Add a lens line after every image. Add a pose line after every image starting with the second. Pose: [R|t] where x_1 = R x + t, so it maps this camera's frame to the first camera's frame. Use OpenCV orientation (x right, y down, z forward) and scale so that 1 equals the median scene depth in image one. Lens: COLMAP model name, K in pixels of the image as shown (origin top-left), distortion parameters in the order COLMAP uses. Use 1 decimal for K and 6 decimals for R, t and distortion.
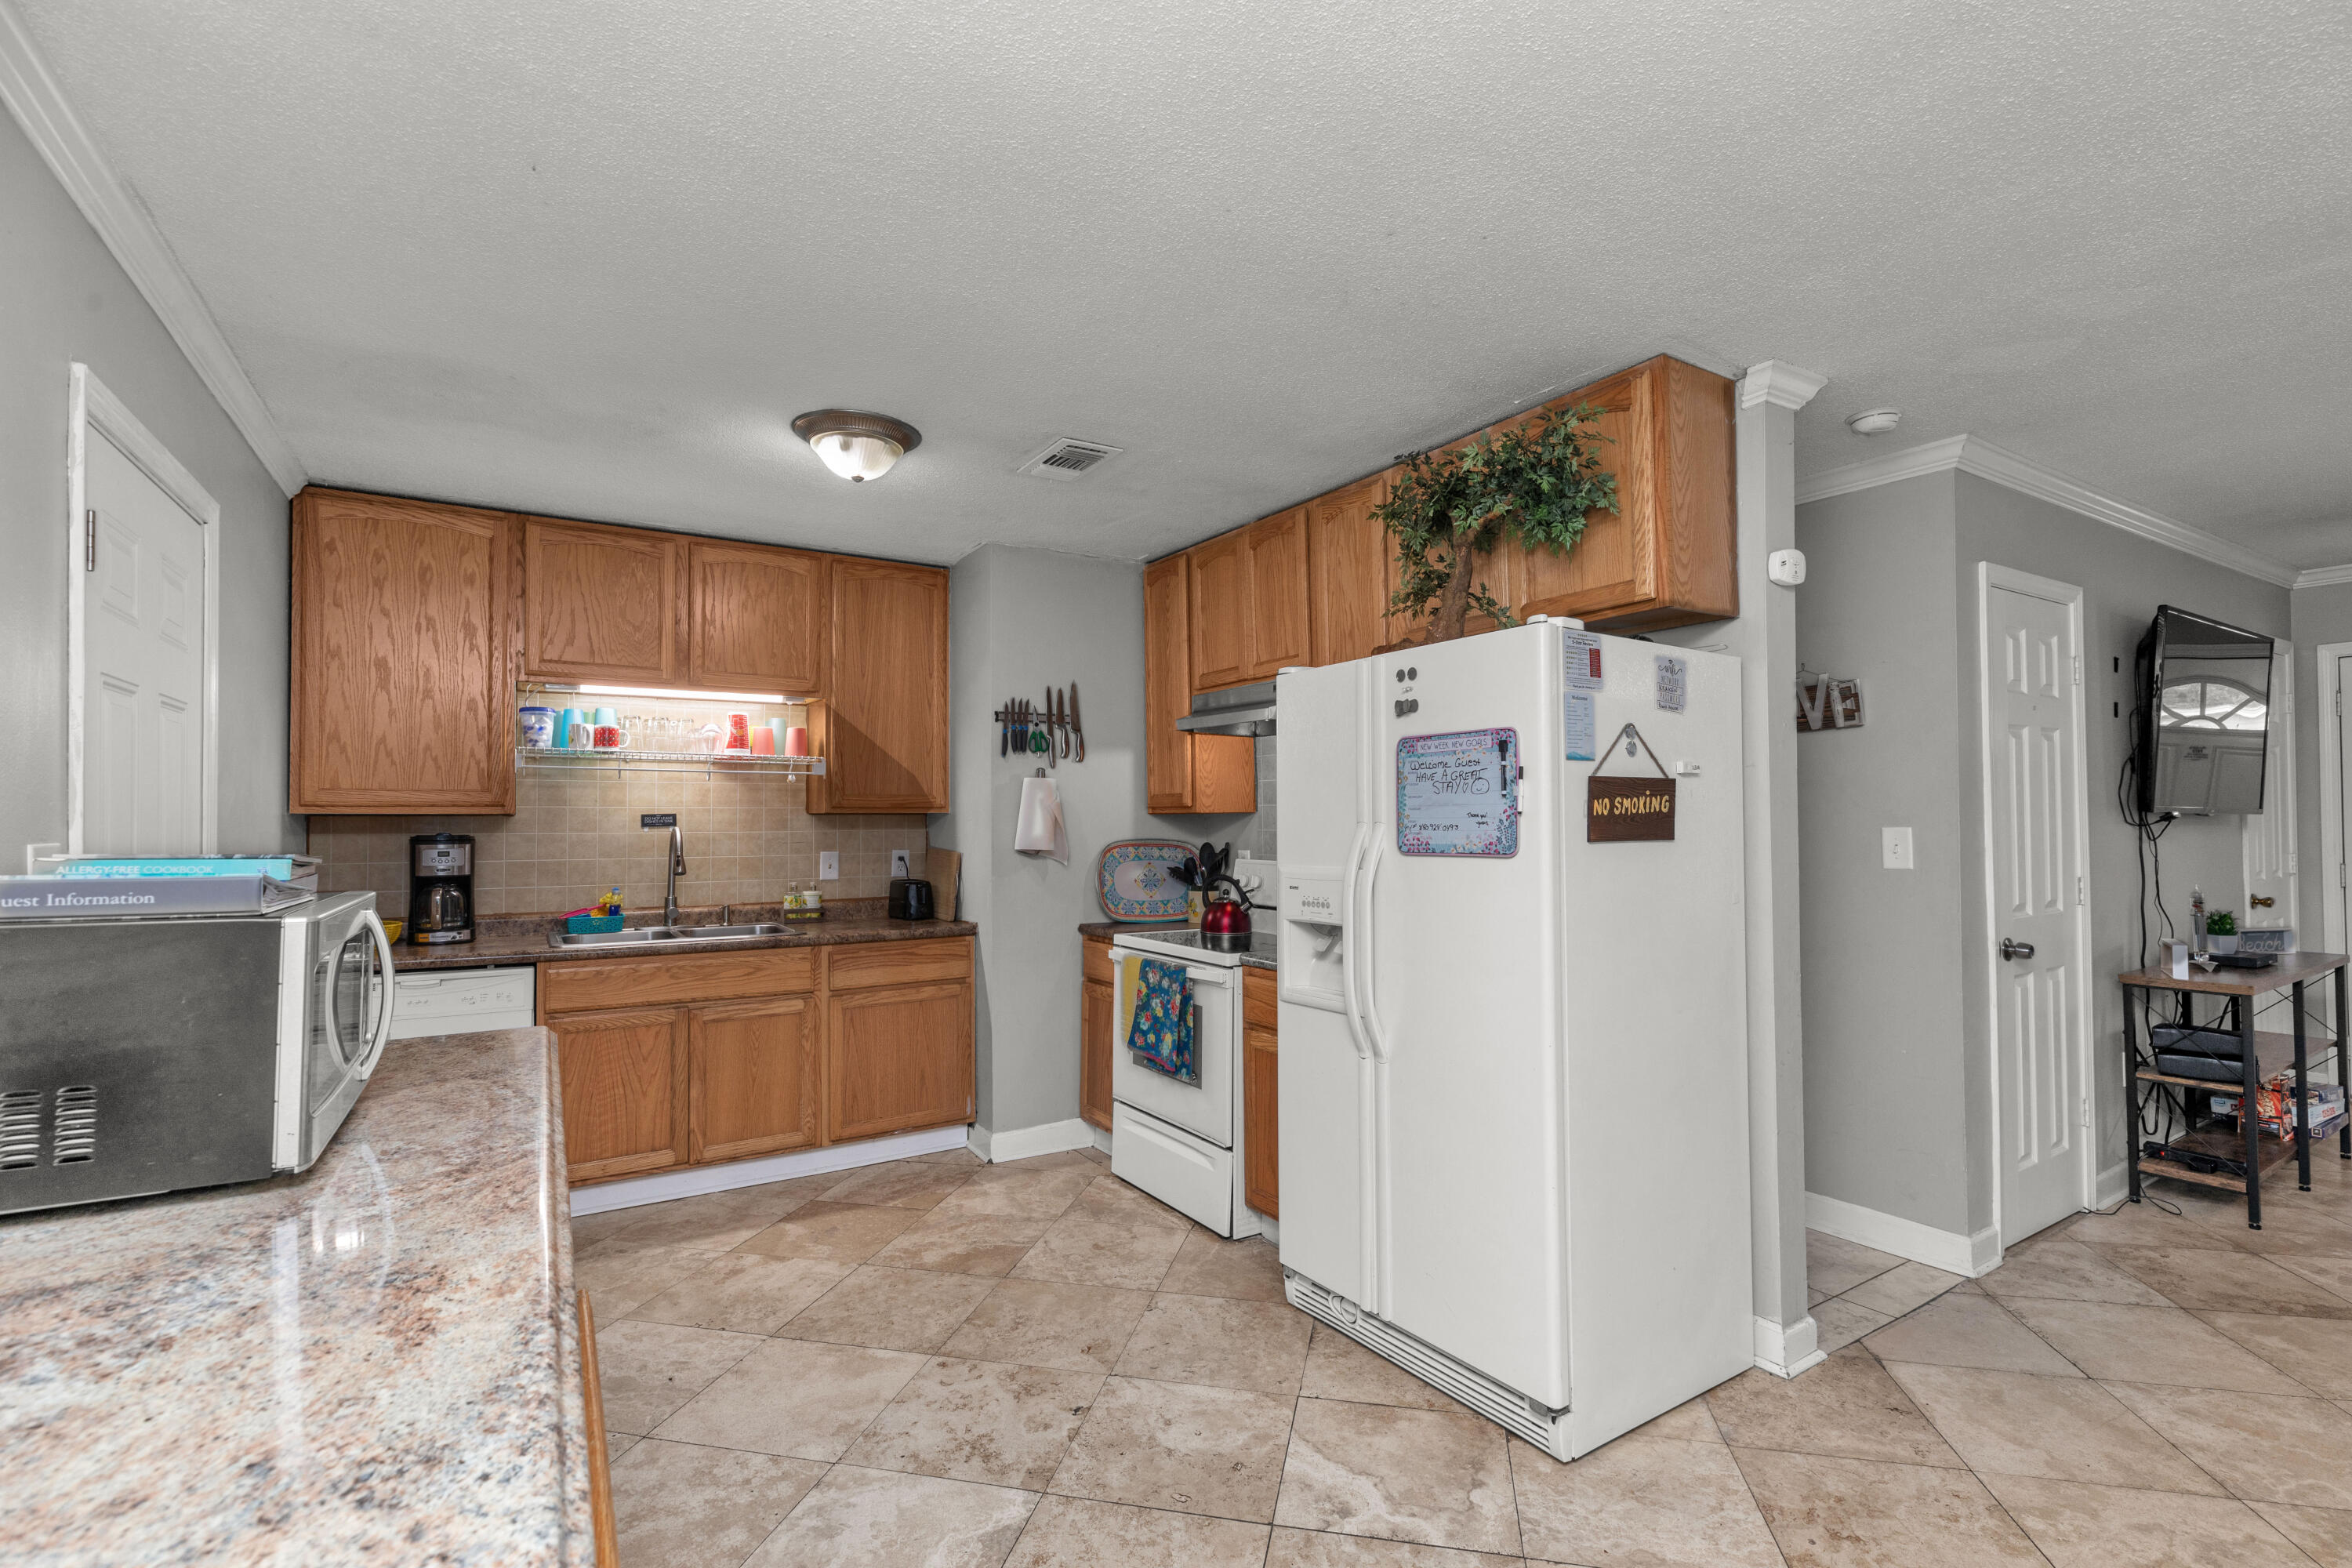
lens RADIAL K [[1056.5, 0, 1192.4], [0, 1056.5, 797.6], [0, 0, 1]] dist [0.003103, 0.001253]
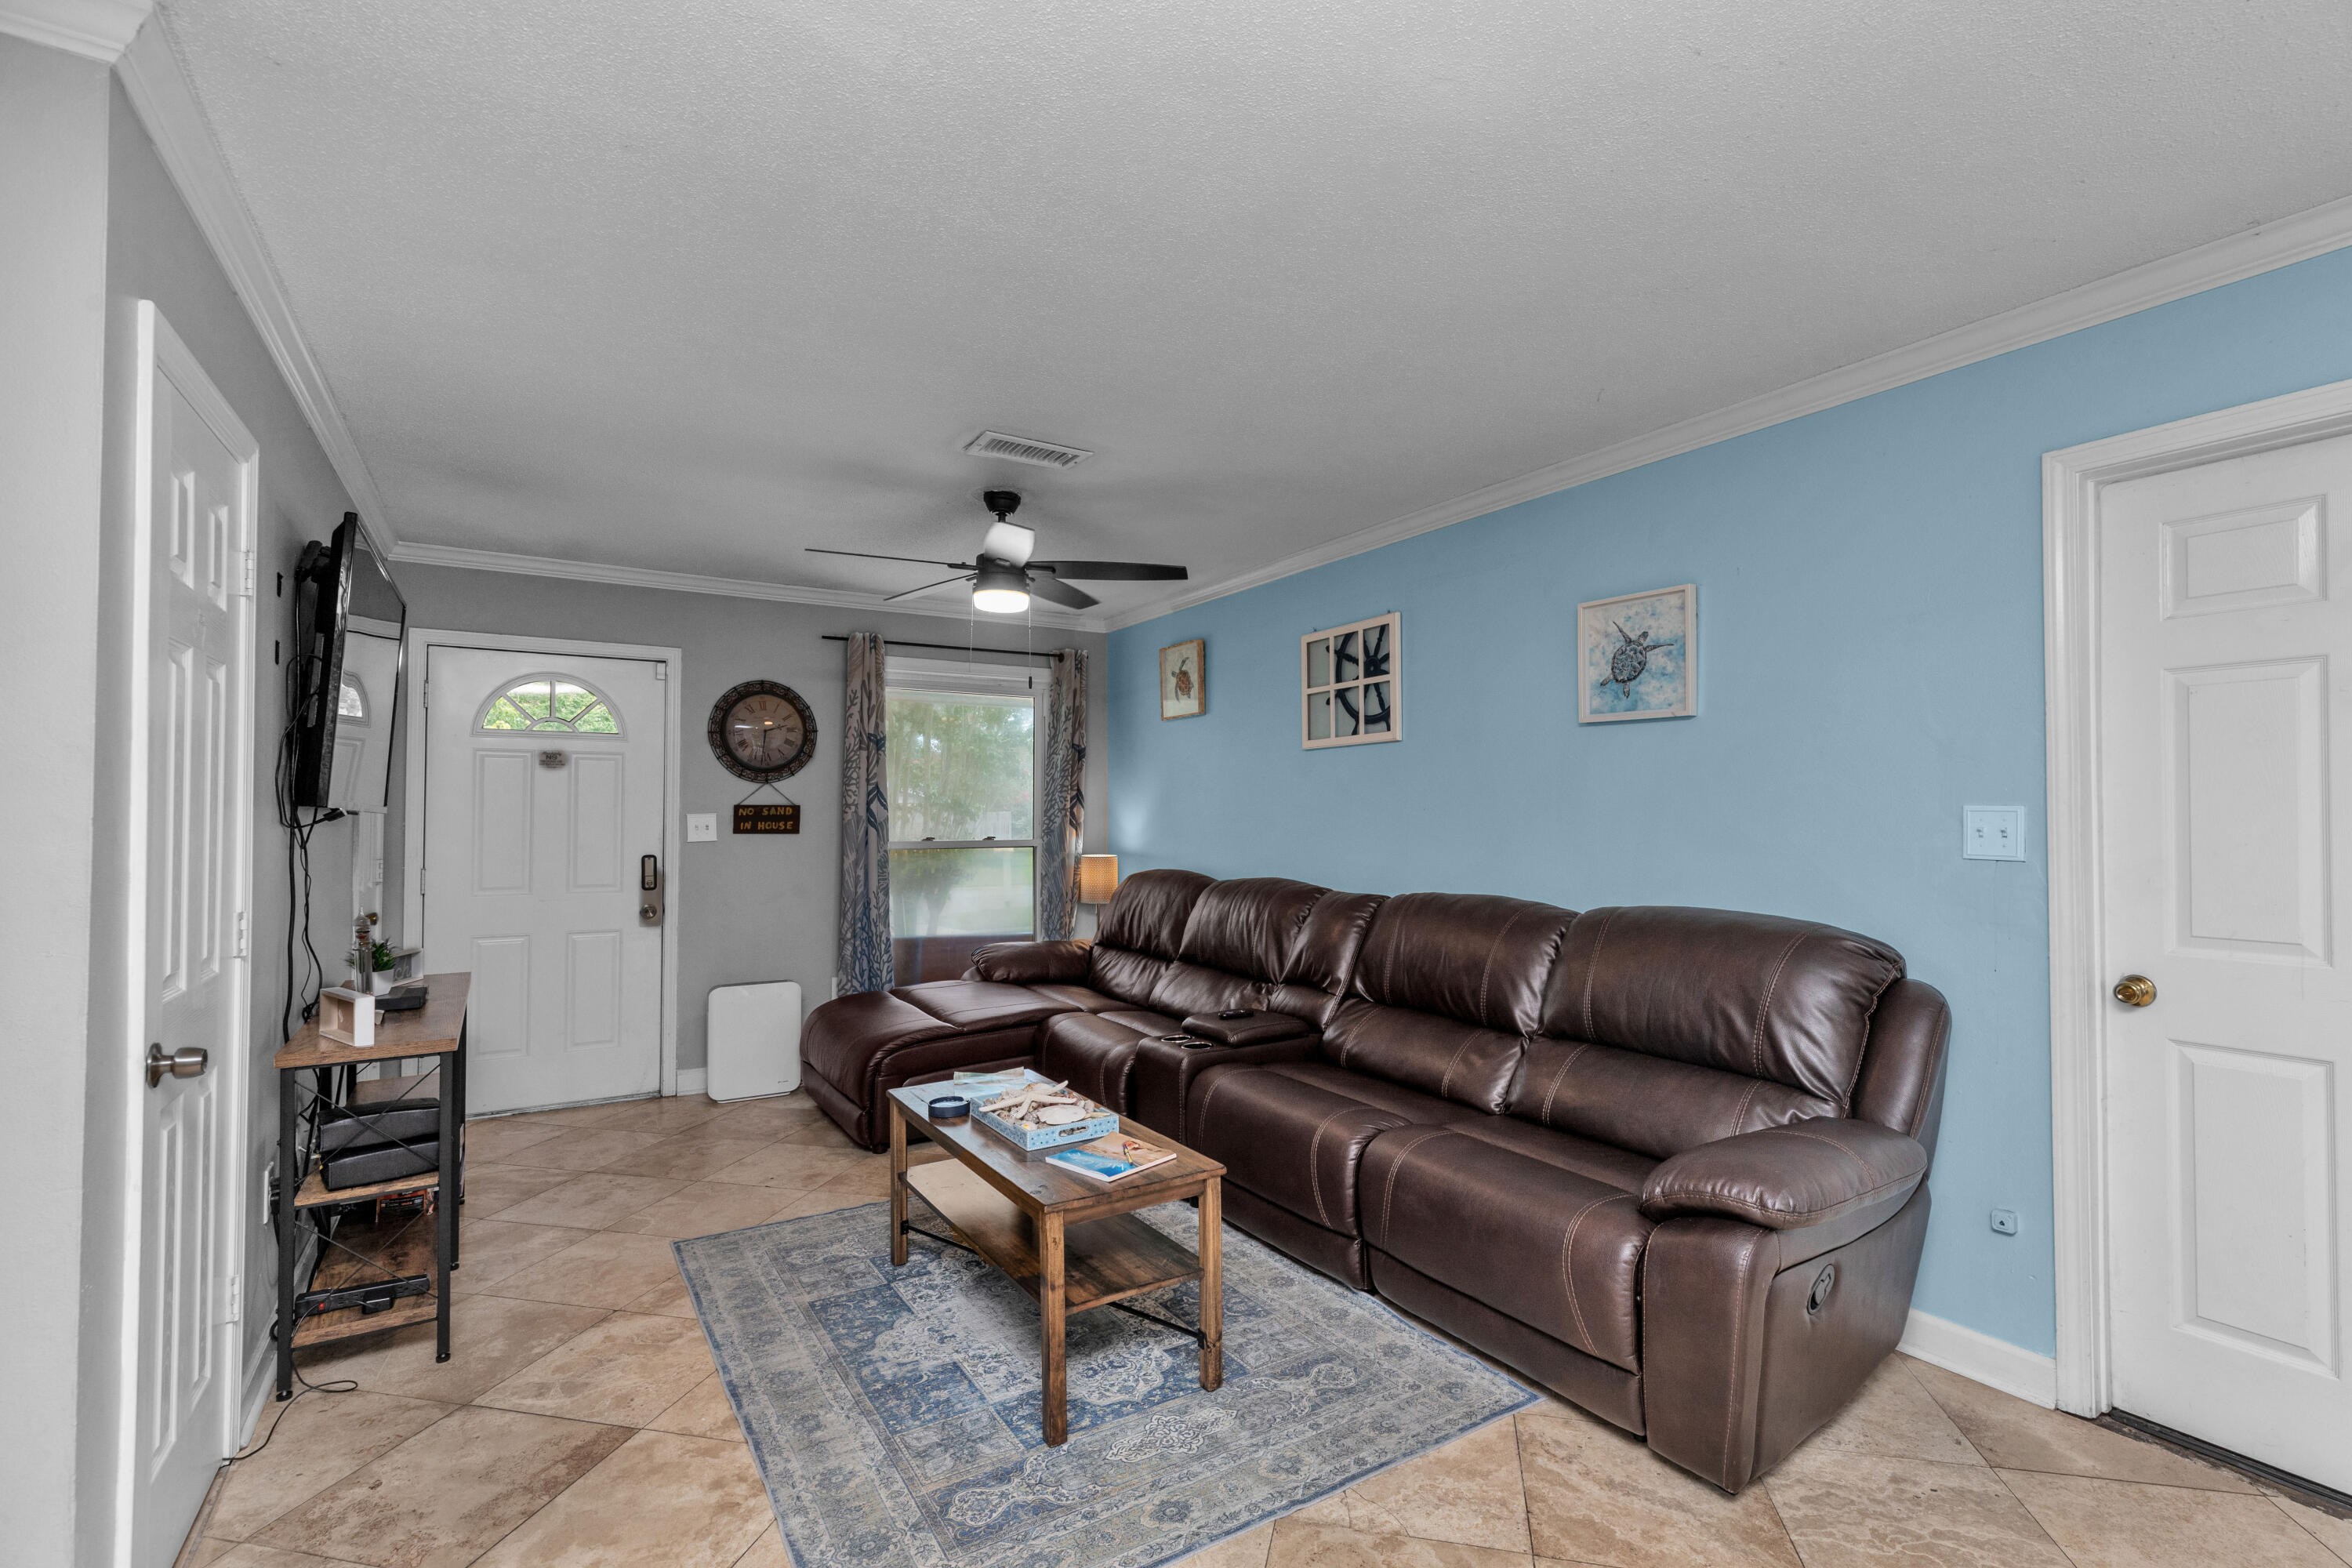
lens RADIAL K [[1056.5, 0, 1185.1], [0, 1056.5, 802.5], [0, 0, 1]] dist [0.003103, 0.001253]
pose [[0.012093, 0.018840, 0.999749, 0.234883], [-0.020734, 0.999612, -0.018586, 0.011378], [-0.999712, -0.020504, 0.012479, 0.452656]]
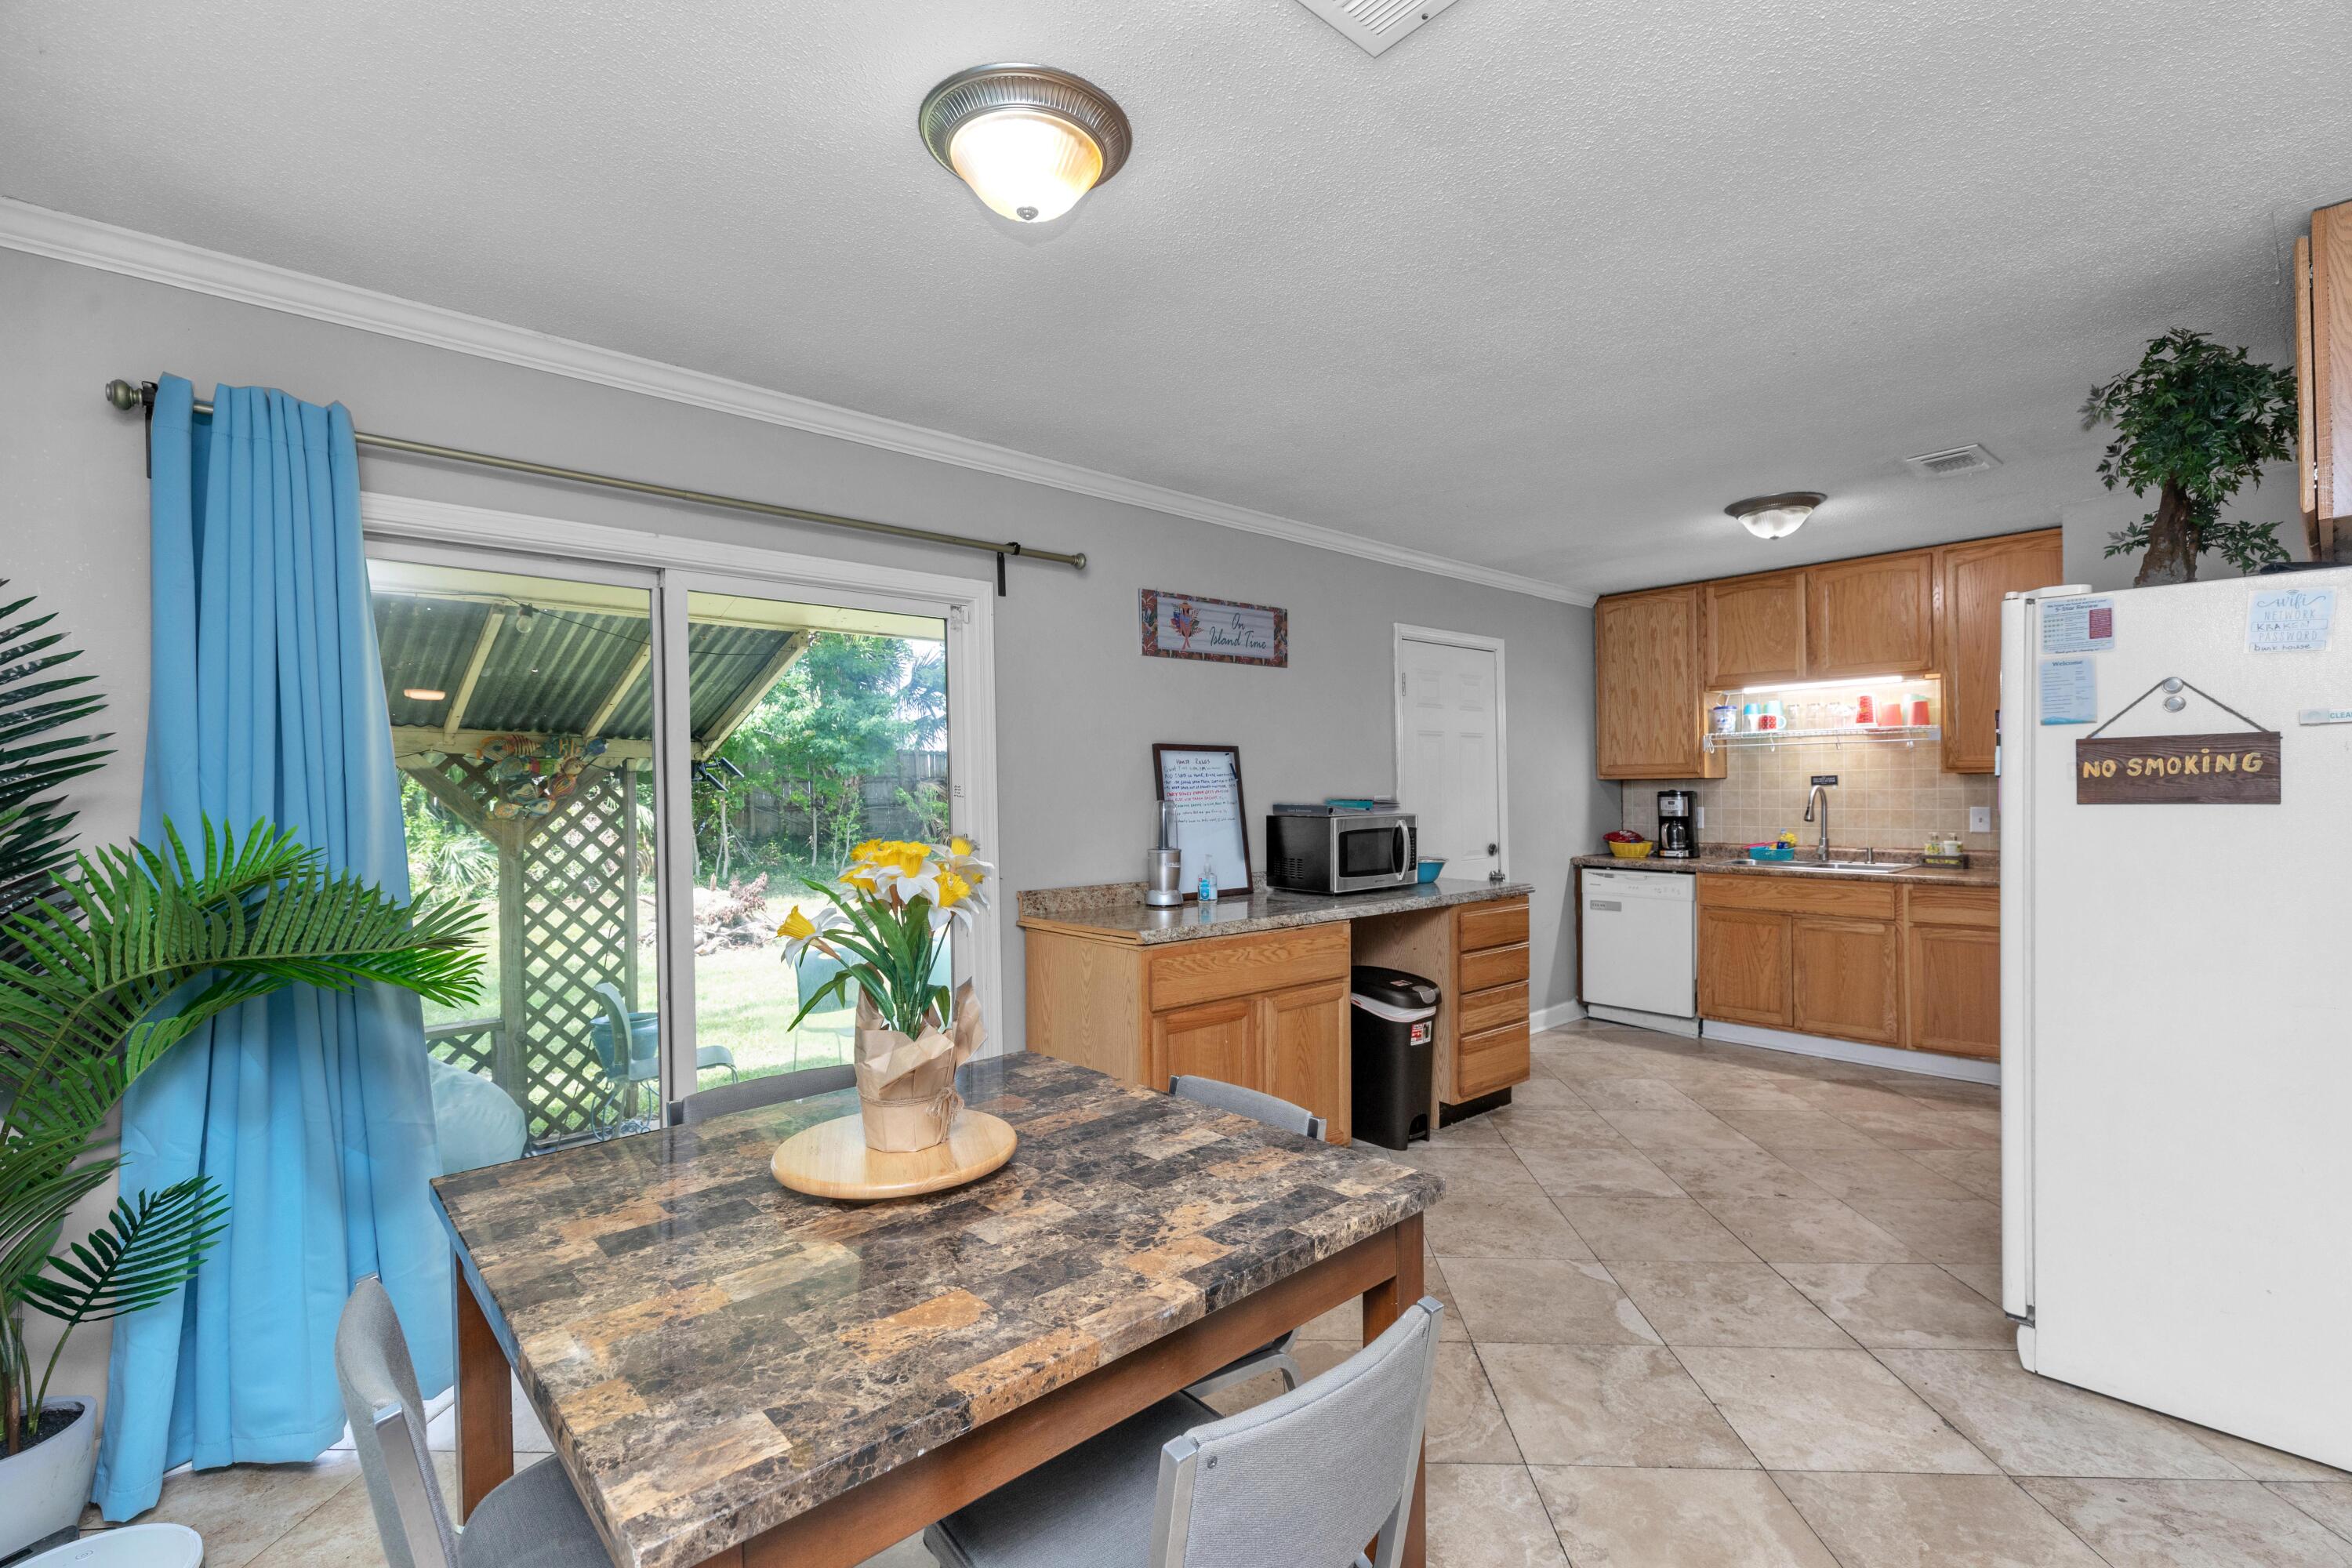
lens RADIAL K [[1056.5, 0, 1181.3], [0, 1056.5, 796.6], [0, 0, 1]] dist [0.003103, 0.001253]
pose [[0.166781, 0.007622, -0.985964, 0.786274], [0.035722, 0.999267, 0.013767, -0.006149], [0.985347, -0.037517, 0.166387, -0.012942]]
